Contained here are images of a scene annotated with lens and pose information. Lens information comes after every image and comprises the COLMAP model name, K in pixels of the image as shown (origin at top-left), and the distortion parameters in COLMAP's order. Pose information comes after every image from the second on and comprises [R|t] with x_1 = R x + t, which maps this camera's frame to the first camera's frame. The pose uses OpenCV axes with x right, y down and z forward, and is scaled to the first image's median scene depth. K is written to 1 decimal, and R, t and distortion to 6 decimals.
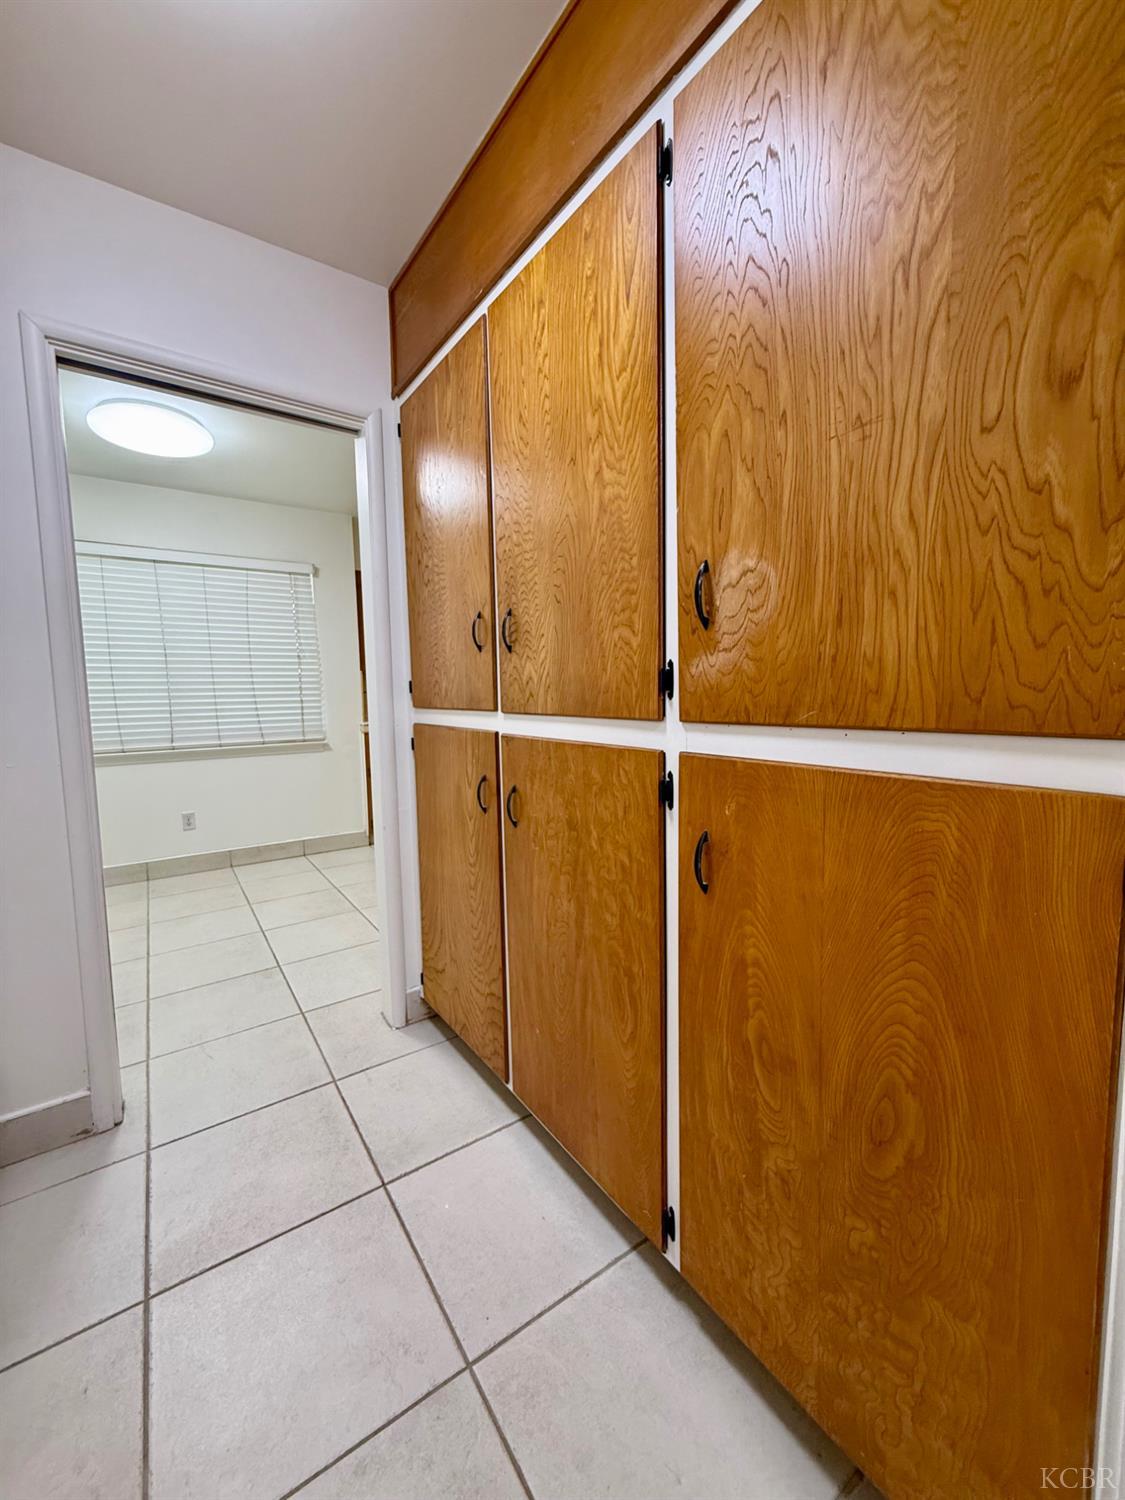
lens RADIAL K [[596.8, 0, 566.1], [0, 596.8, 744.1], [0, 0, 1]] dist [-0.000804, 0.000173]
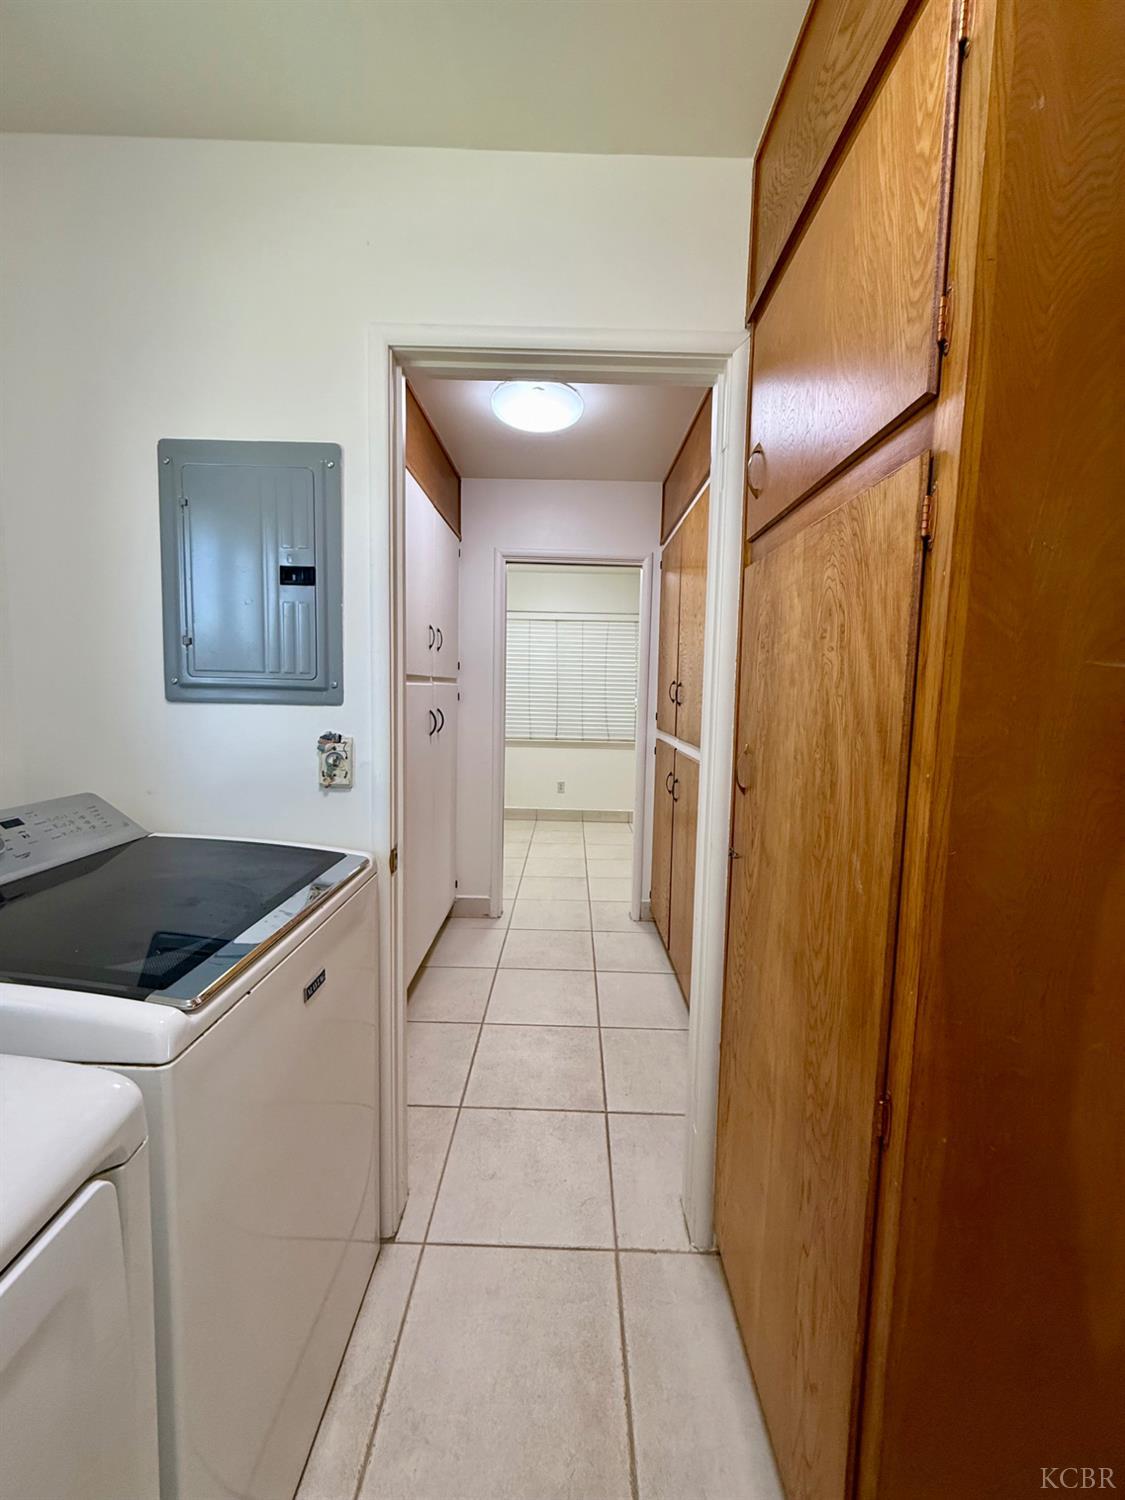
lens RADIAL K [[596.8, 0, 566.1], [0, 596.8, 744.1], [0, 0, 1]] dist [-0.000804, 0.000173]
pose [[0.814247, 0.084811, -0.574290, 0.578881], [-0.086939, 0.995929, 0.023814, -0.043134], [0.573972, 0.030538, 0.818305, -0.586203]]
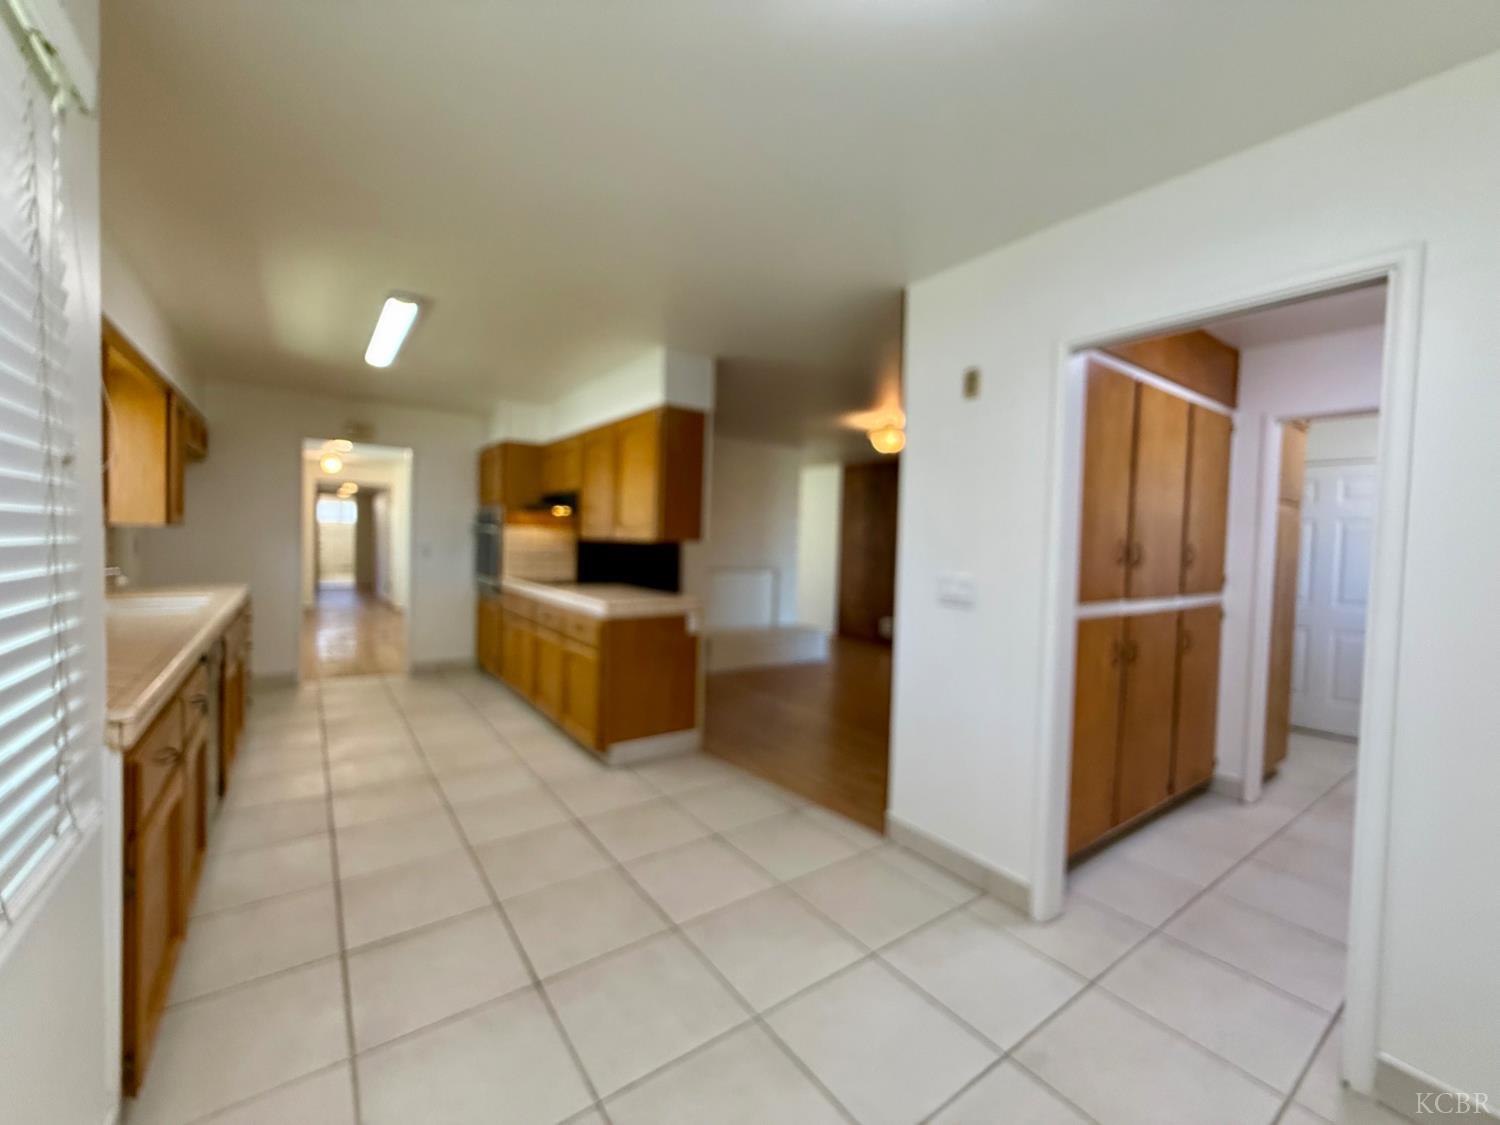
lens RADIAL K [[604.7, 0, 750.0], [0, 604.7, 562.5], [0, 0, 1]] dist [-0.000224, -0.000022]
pose [[-0.043939, -0.012008, 0.998962, -1.501146], [0.061535, 0.997997, 0.014703, -0.215637], [-0.997137, 0.062117, -0.043112, 1.851866]]
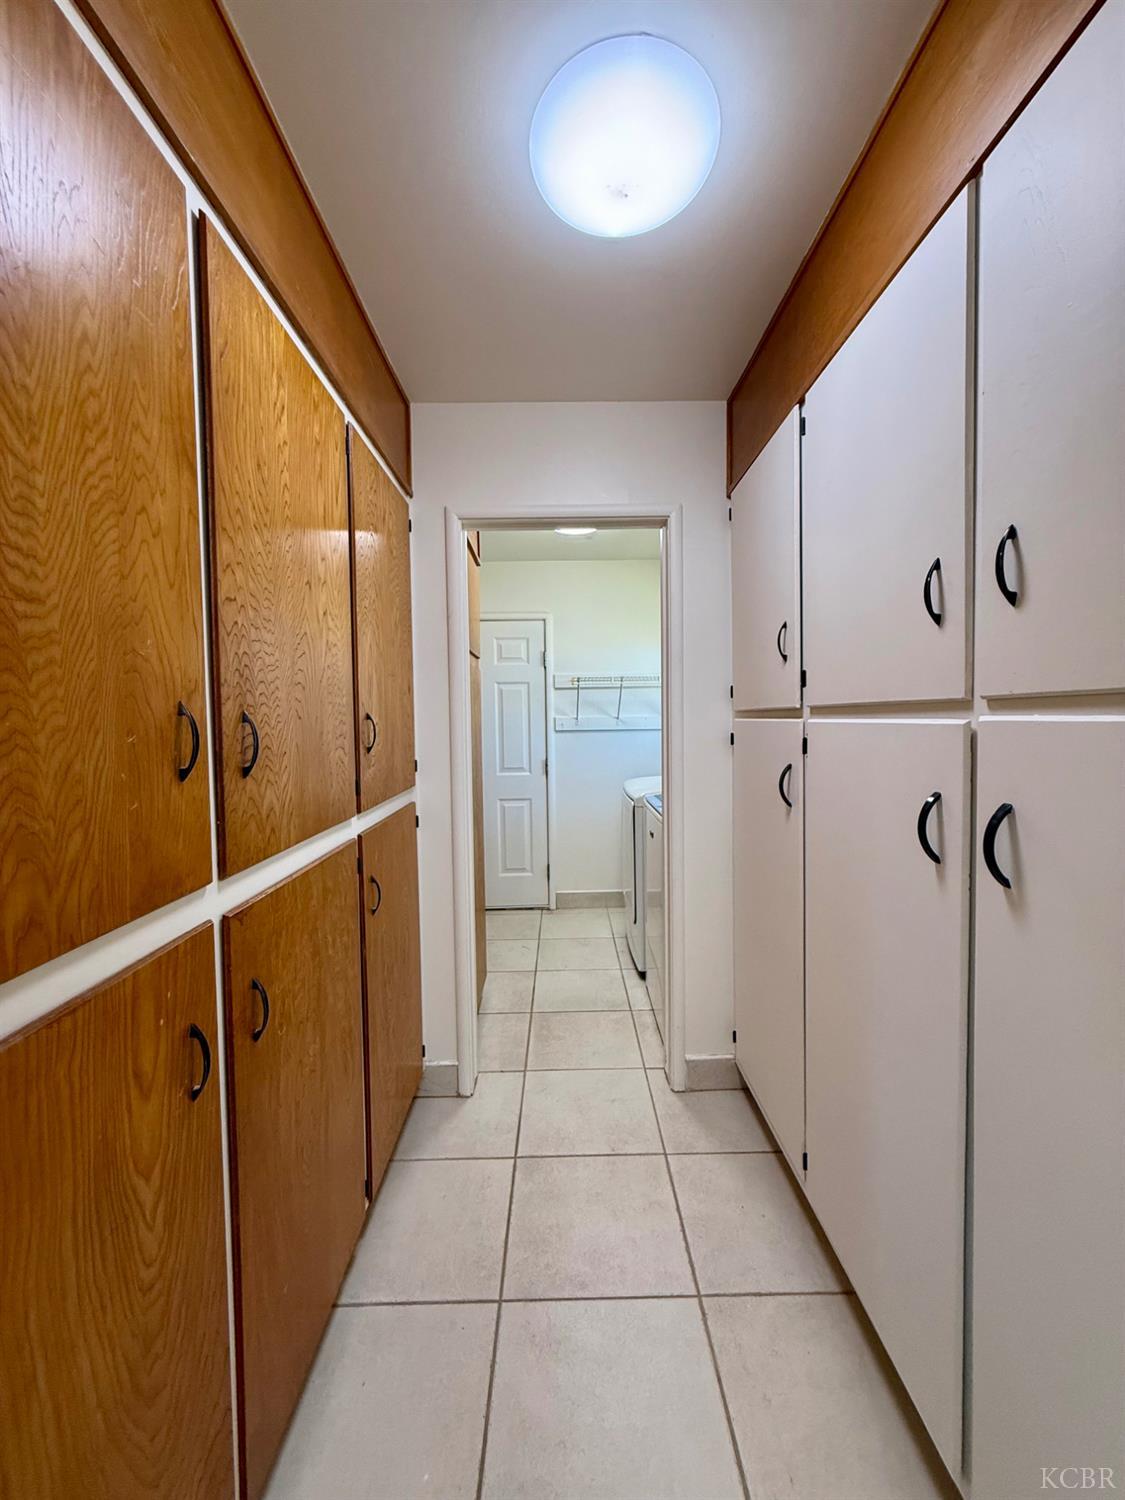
lens RADIAL K [[596.8, 0, 566.1], [0, 596.8, 744.1], [0, 0, 1]] dist [-0.000804, 0.000173]
pose [[-0.824093, 0.000061, 0.566454, -0.635817], [0.078231, 0.990430, 0.113705, -0.199579], [-0.561026, 0.138018, -0.816211, 1.123334]]
